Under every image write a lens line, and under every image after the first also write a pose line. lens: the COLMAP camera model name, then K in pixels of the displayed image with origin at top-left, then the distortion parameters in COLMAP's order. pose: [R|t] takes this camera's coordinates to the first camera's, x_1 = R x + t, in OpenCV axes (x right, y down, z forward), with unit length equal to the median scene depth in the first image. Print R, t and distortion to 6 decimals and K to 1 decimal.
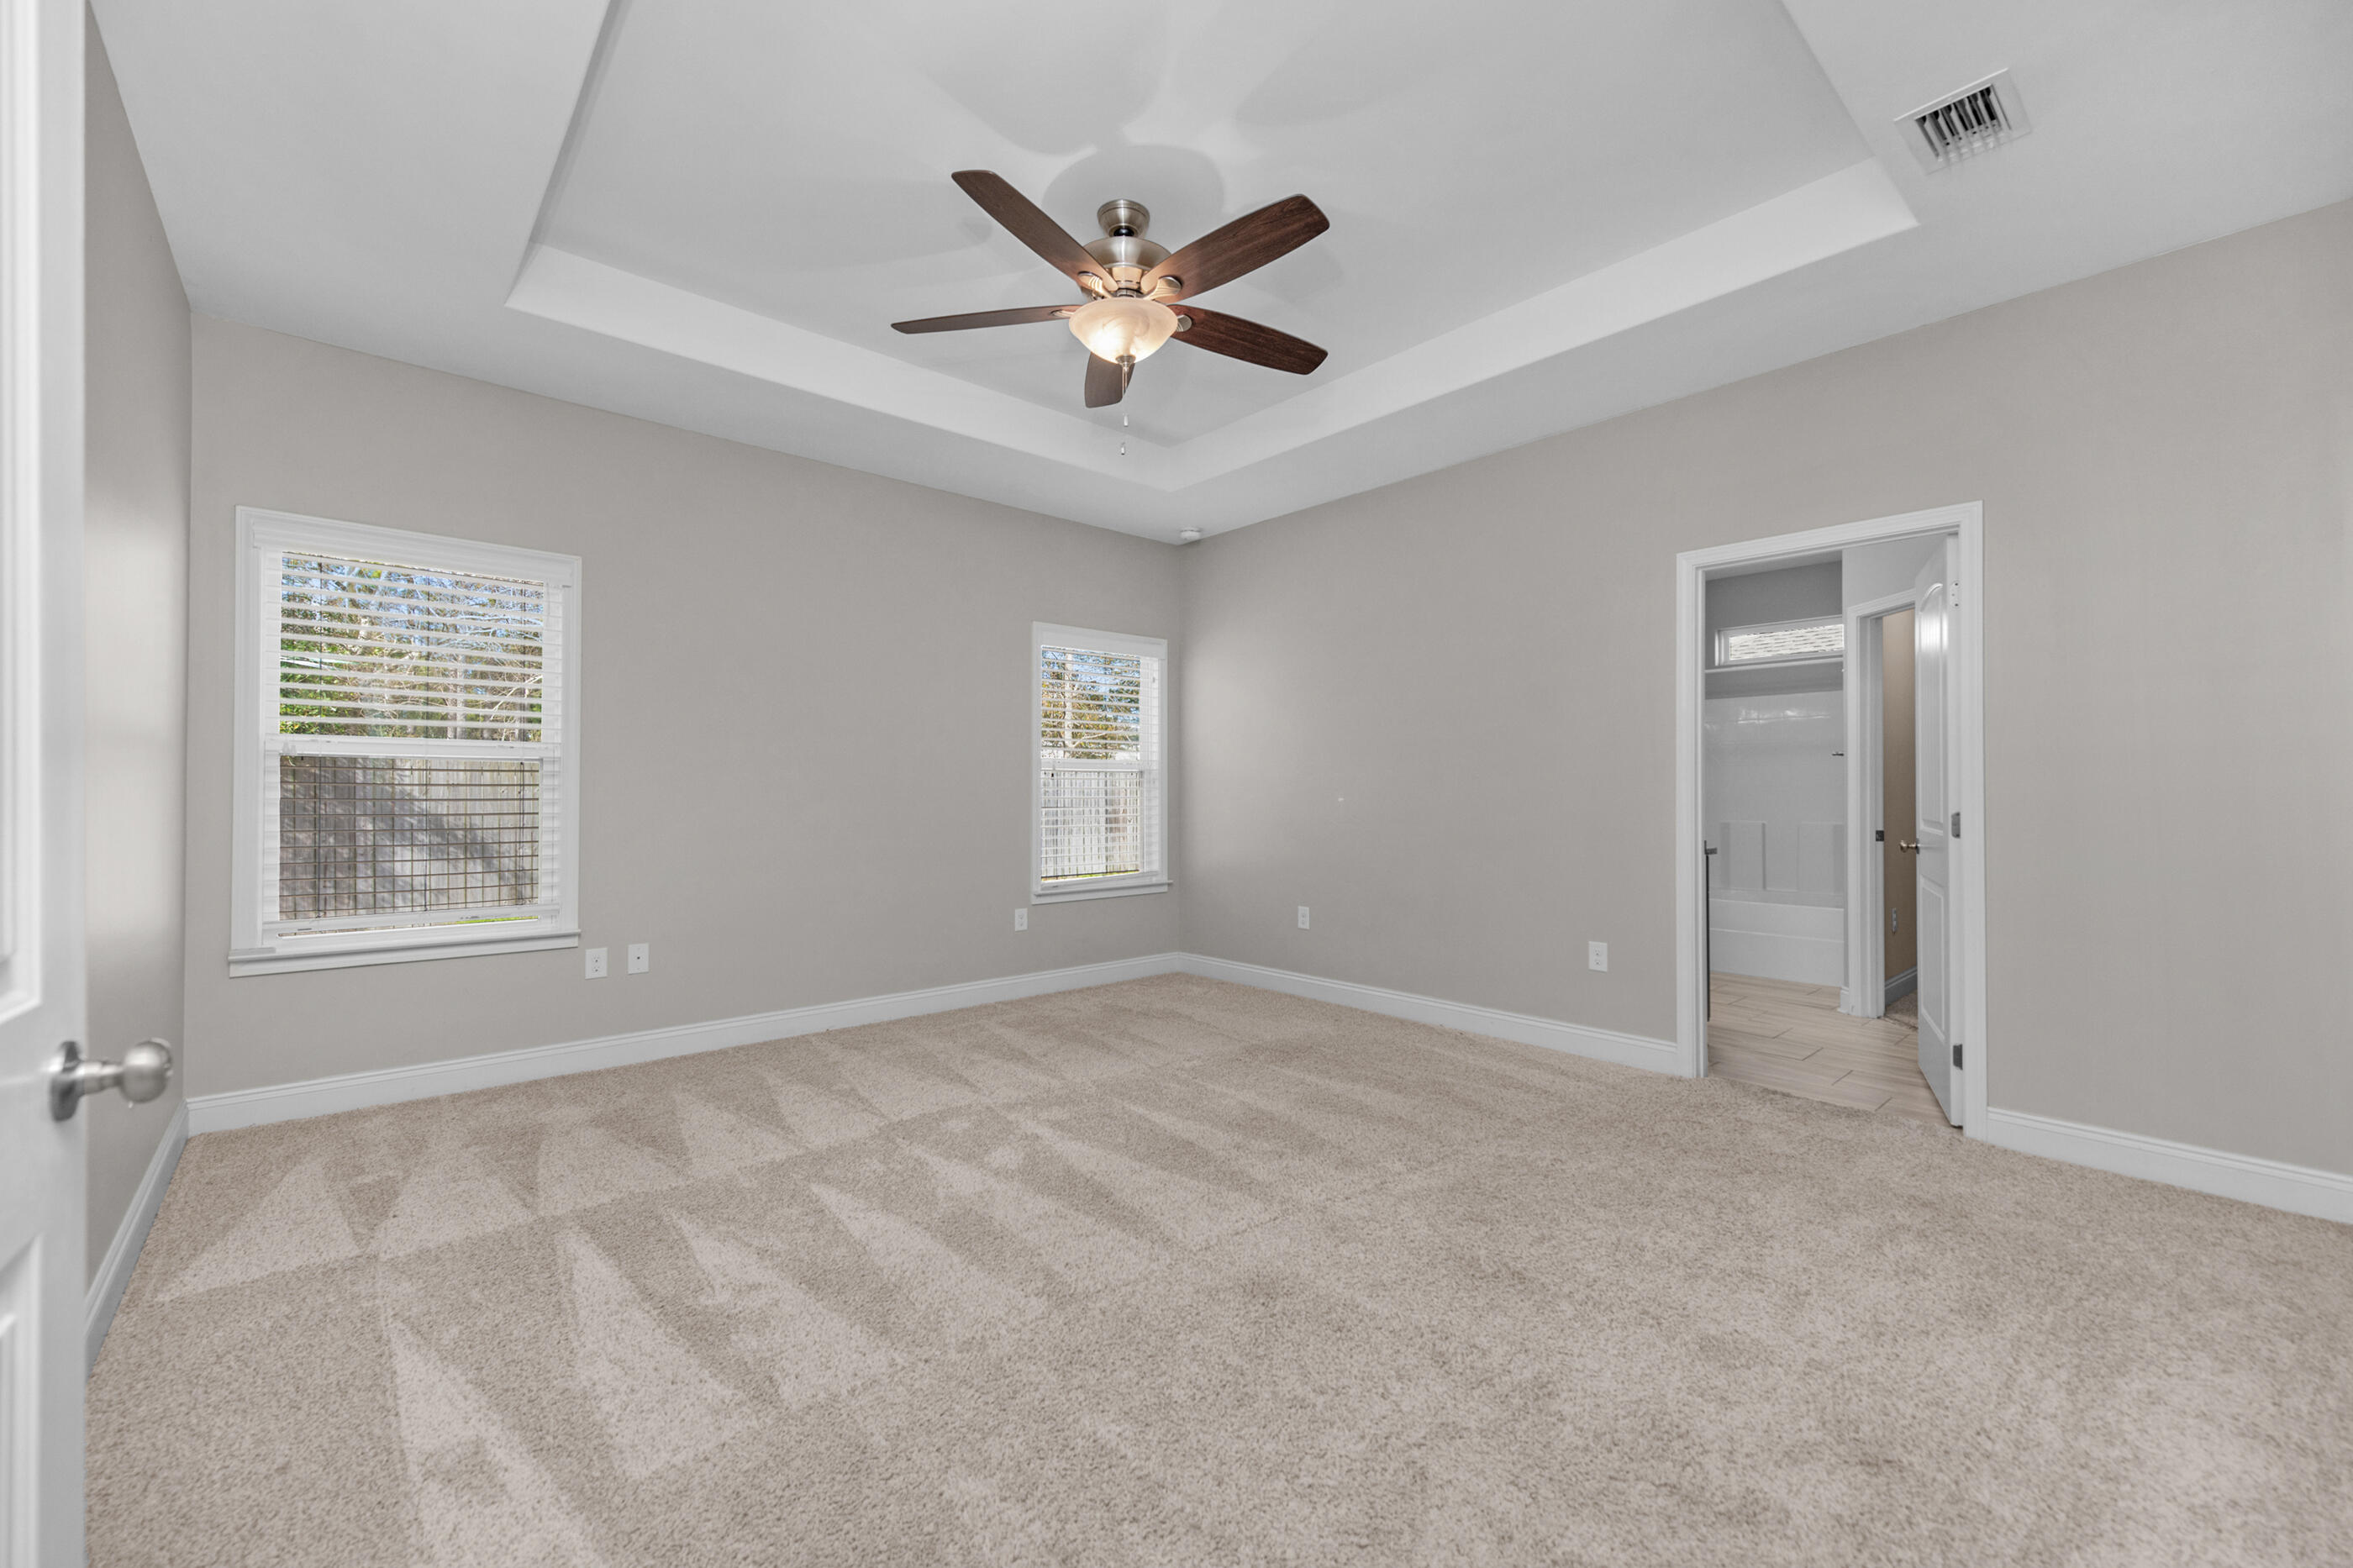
lens RADIAL K [[948.9, 0, 1176.5], [0, 948.9, 784.0], [0, 0, 1]] dist [0.000755, -0.000162]
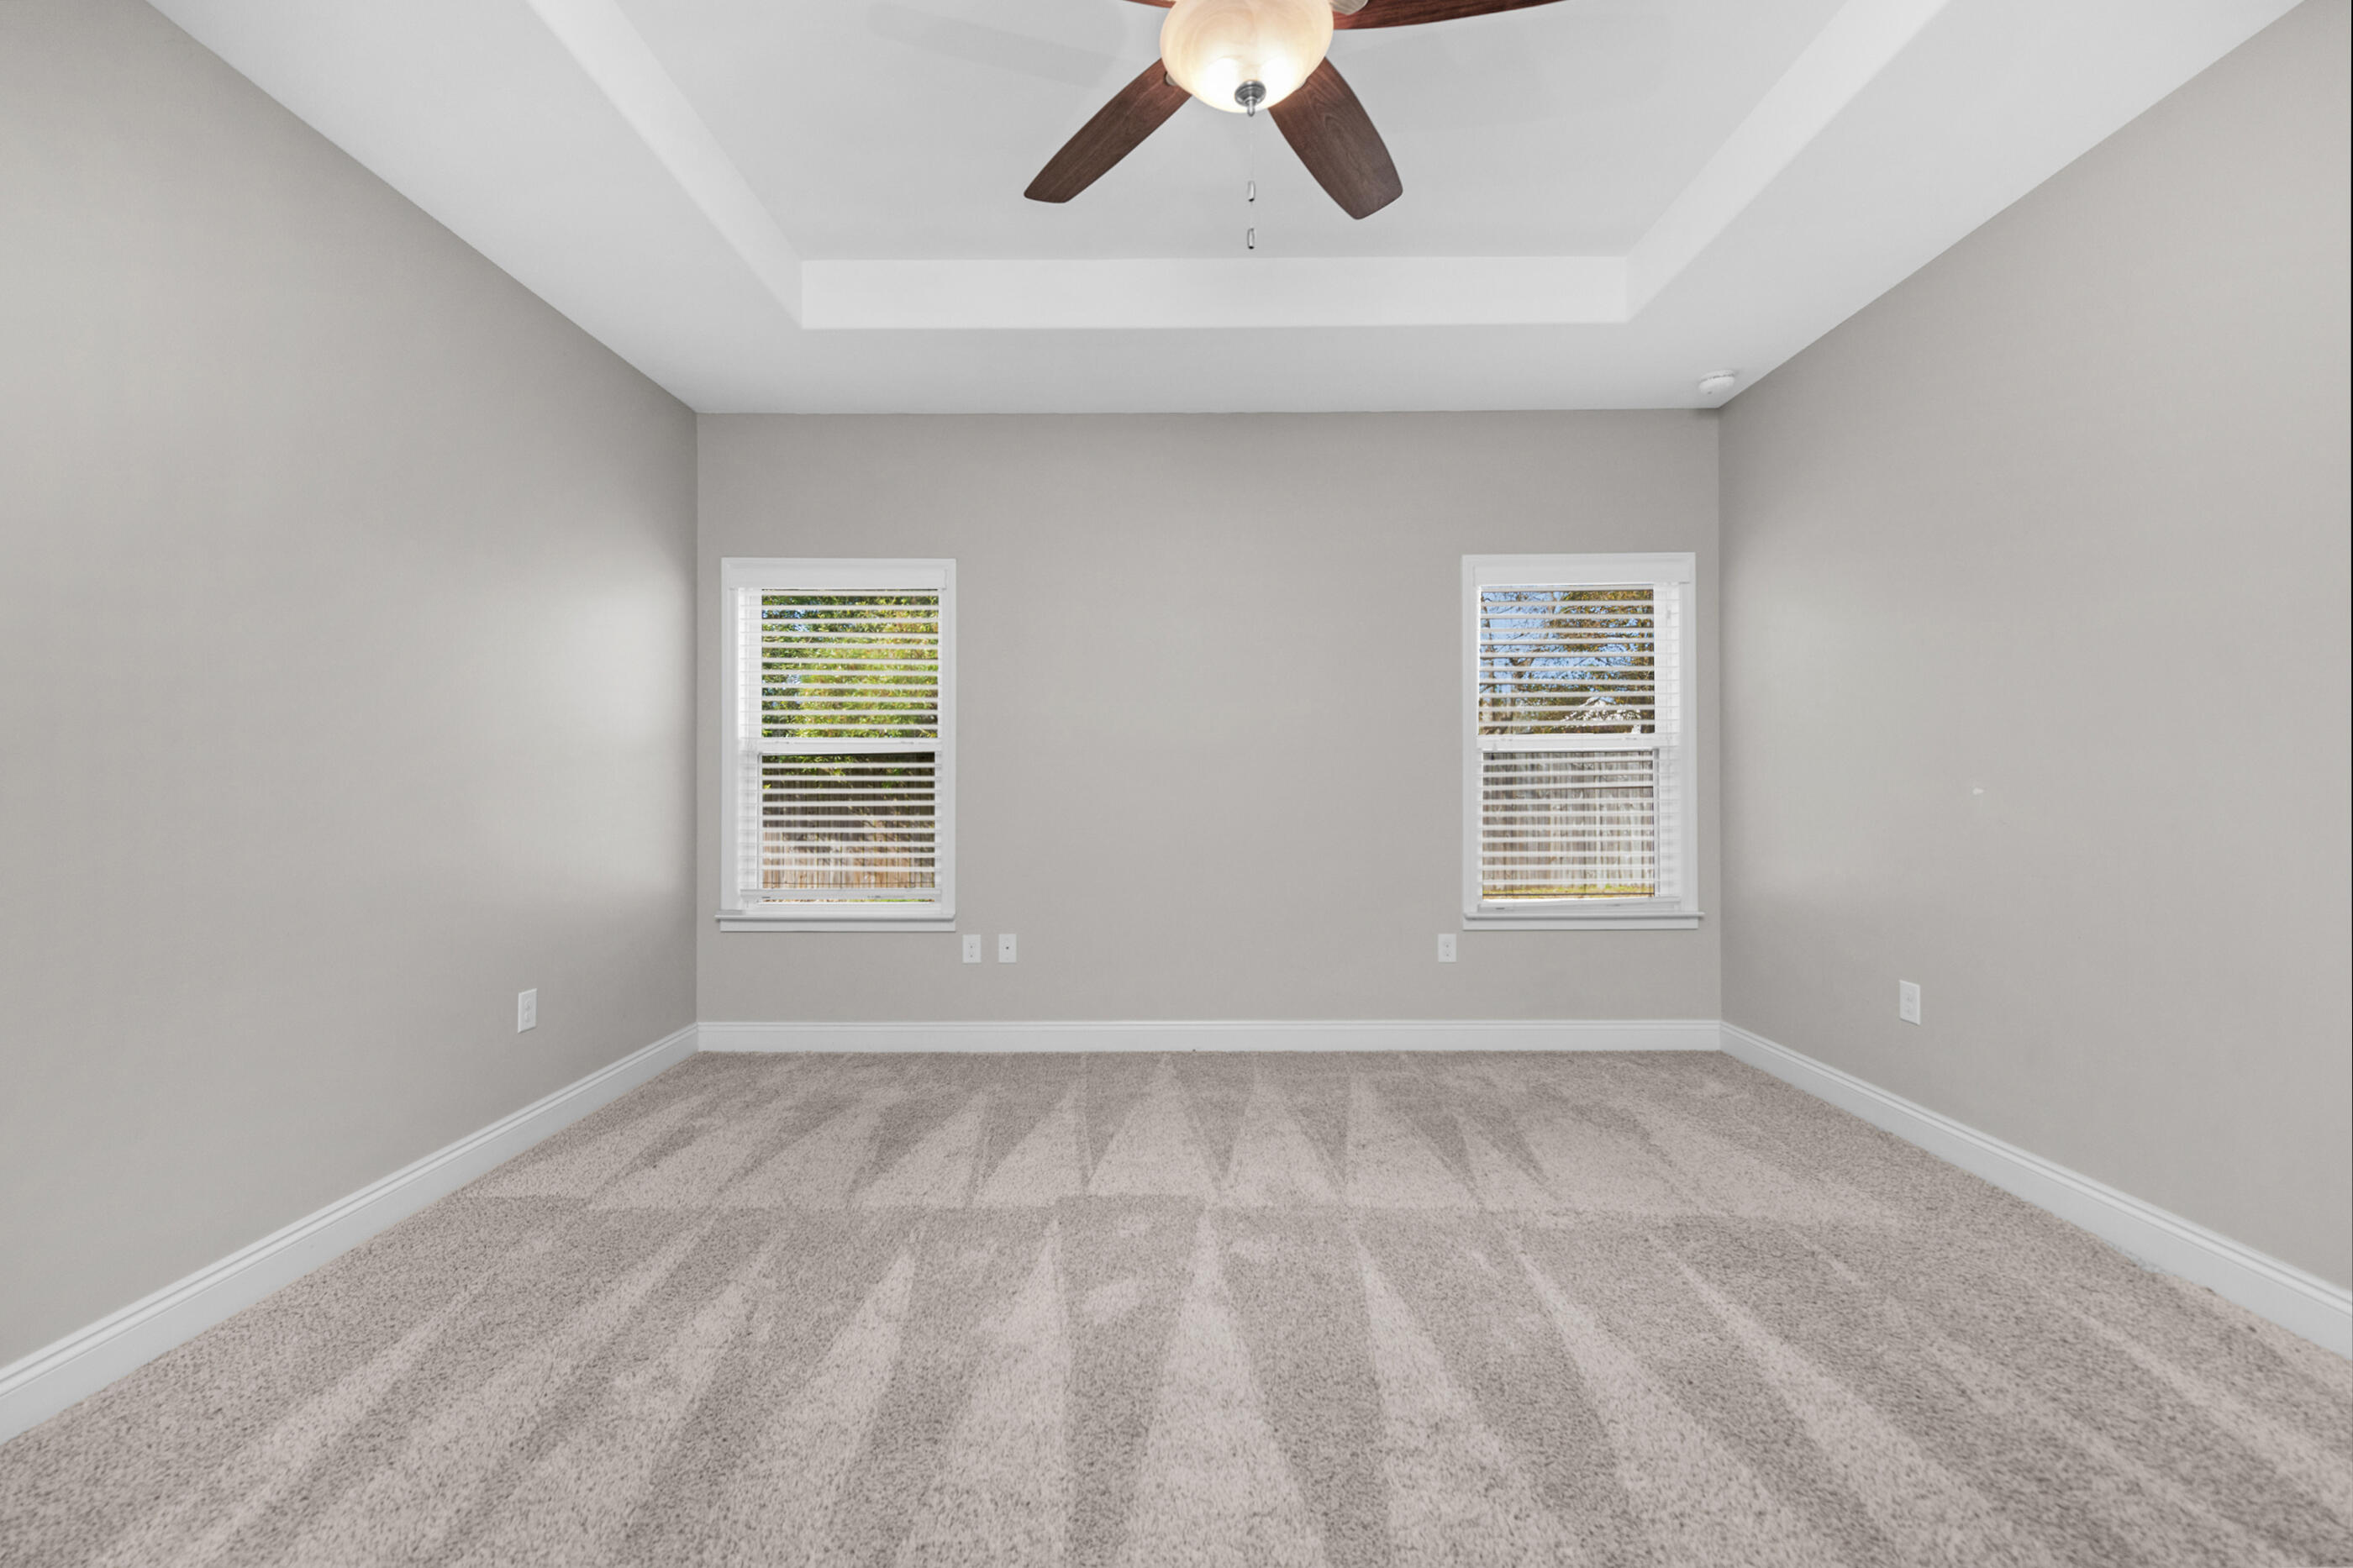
lens RADIAL K [[948.9, 0, 1176.5], [0, 948.9, 784.0], [0, 0, 1]] dist [0.000755, -0.000162]
pose [[0.744943, -0.001357, -0.667126, 0.284263], [0.010519, 0.999898, 0.009711, 0.000925], [0.667045, -0.014252, 0.744881, 0.438161]]
